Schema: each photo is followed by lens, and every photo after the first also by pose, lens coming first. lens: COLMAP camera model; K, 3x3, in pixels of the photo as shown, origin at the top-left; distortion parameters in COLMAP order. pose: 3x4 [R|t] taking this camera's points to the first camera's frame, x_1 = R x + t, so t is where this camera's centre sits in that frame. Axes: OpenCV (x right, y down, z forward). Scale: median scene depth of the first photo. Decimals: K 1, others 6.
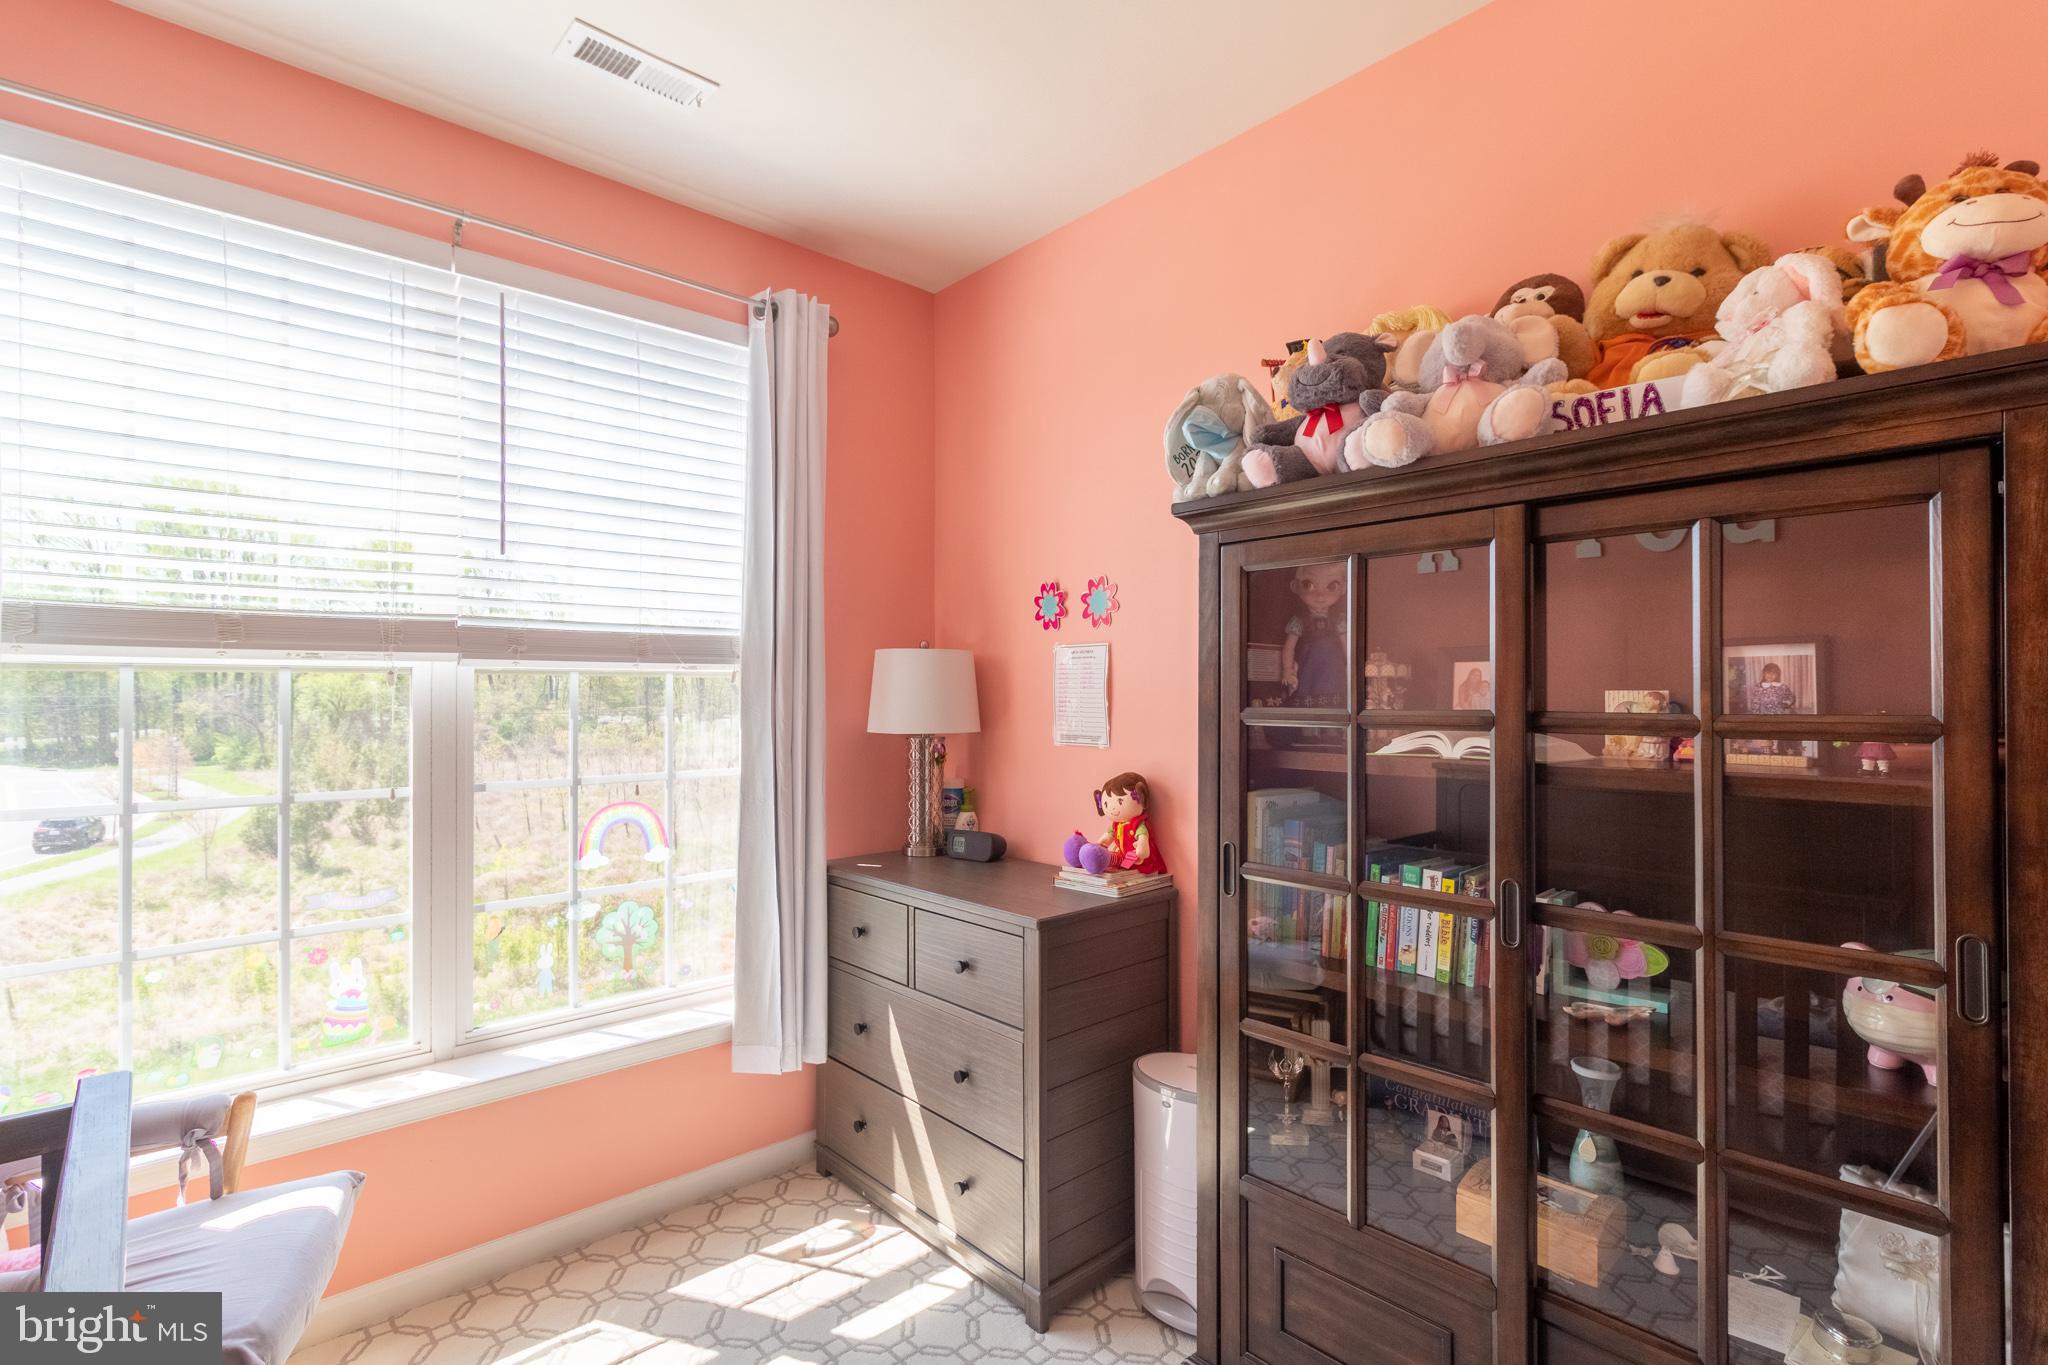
lens RADIAL K [[962.1, 0, 1025.0], [0, 962.1, 692.9], [0, 0, 1]] dist [-0.001943, 0.002866]
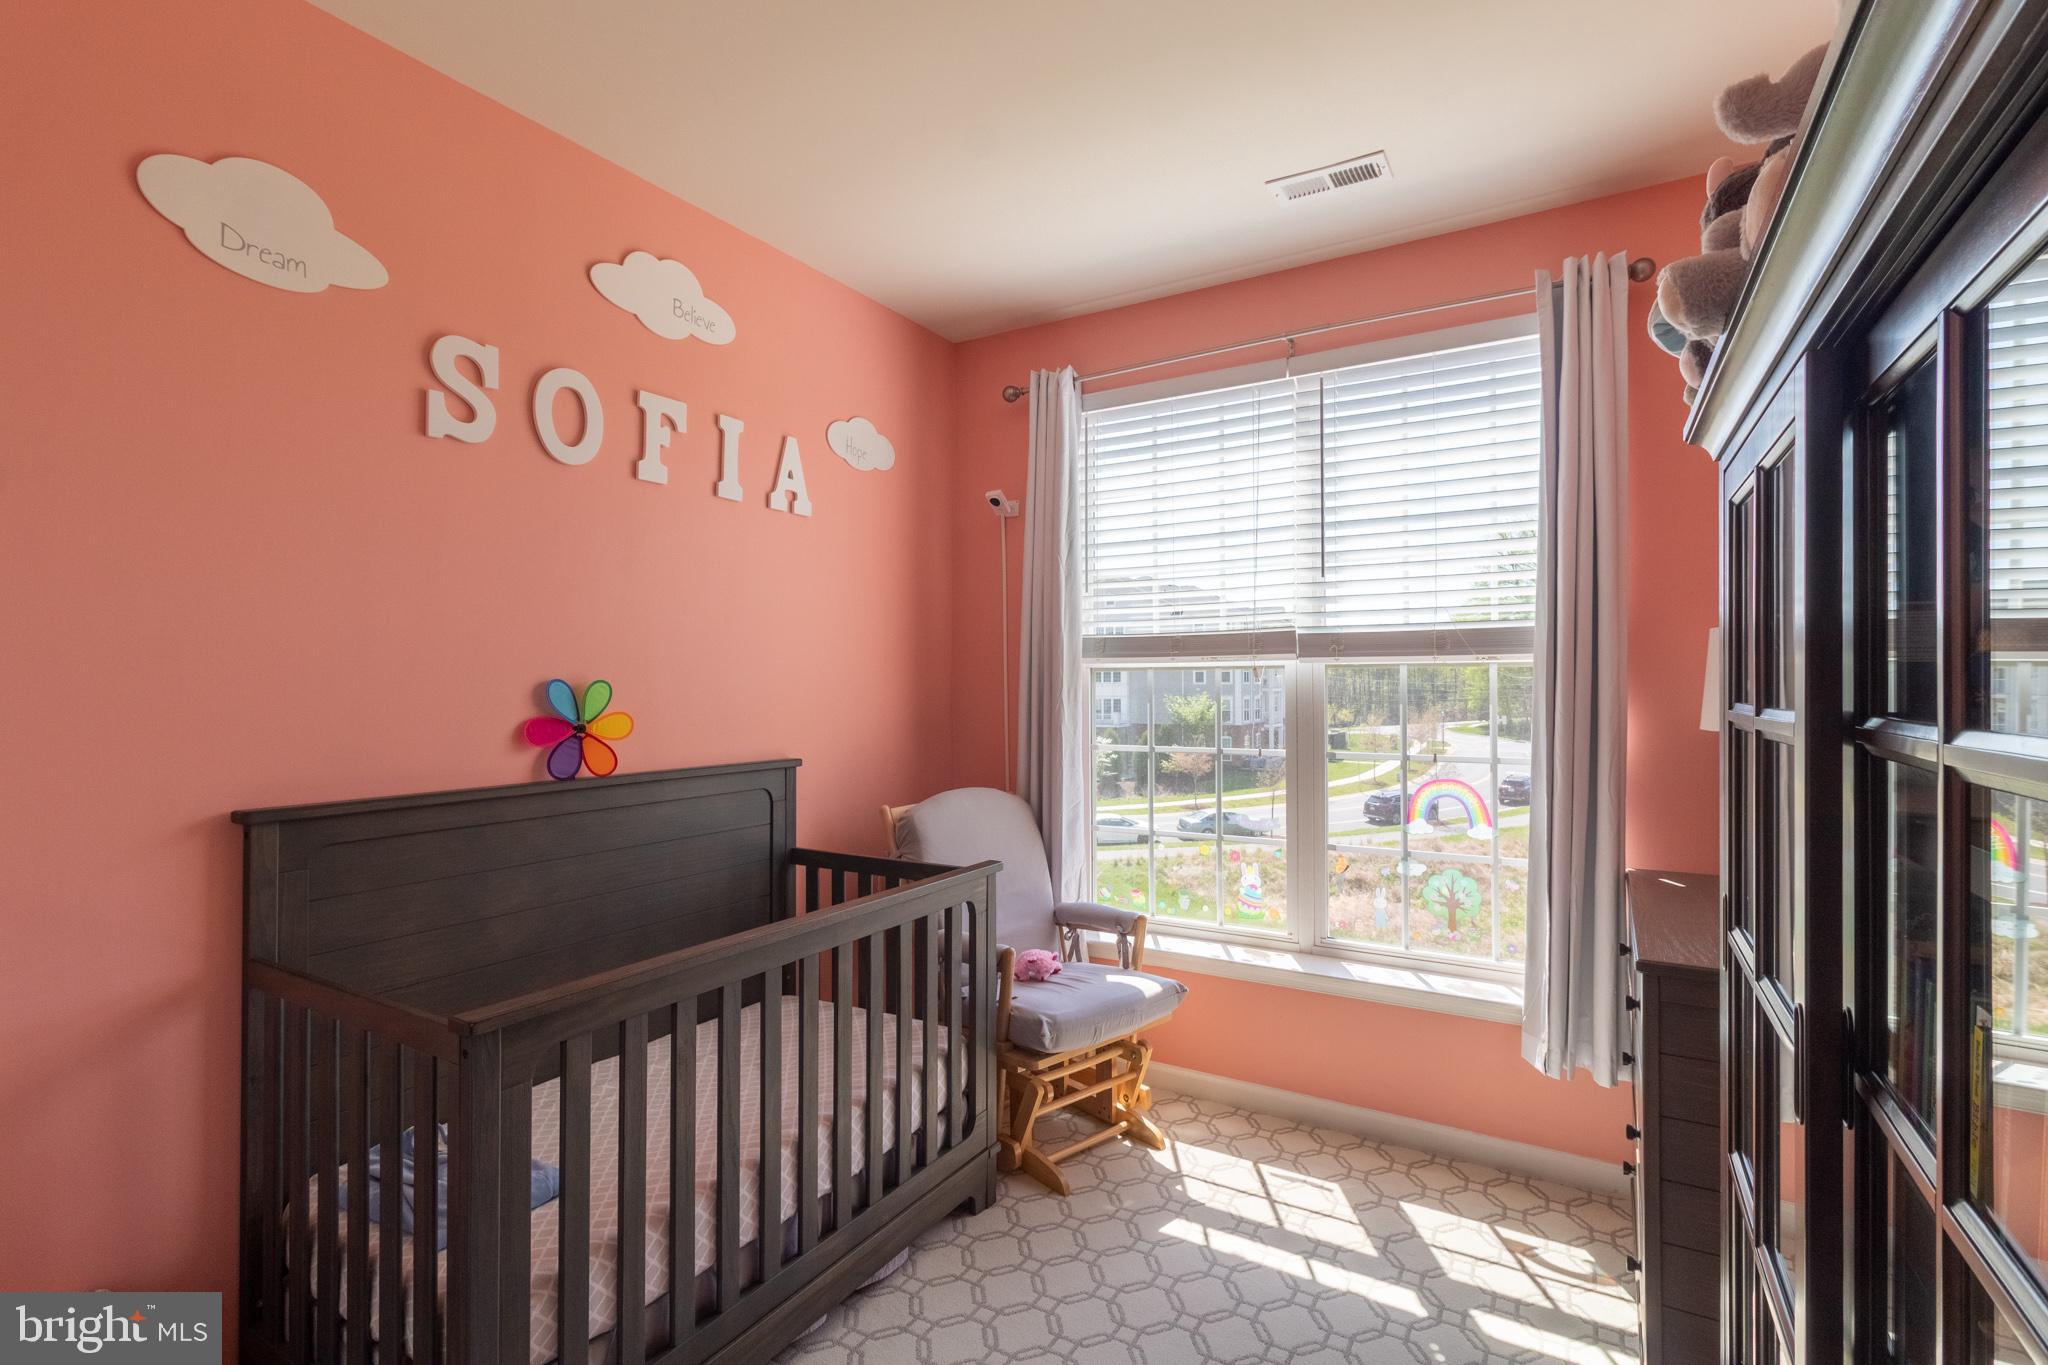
lens RADIAL K [[941.3, 0, 1026.4], [0, 941.3, 685.6], [0, 0, 1]] dist [0.001718, -0.002464]
pose [[0.287419, 0.003137, -0.957800, 0.557409], [0.000327, 0.999994, 0.003374, -0.001079], [0.957805, -0.001283, 0.287416, 0.238860]]
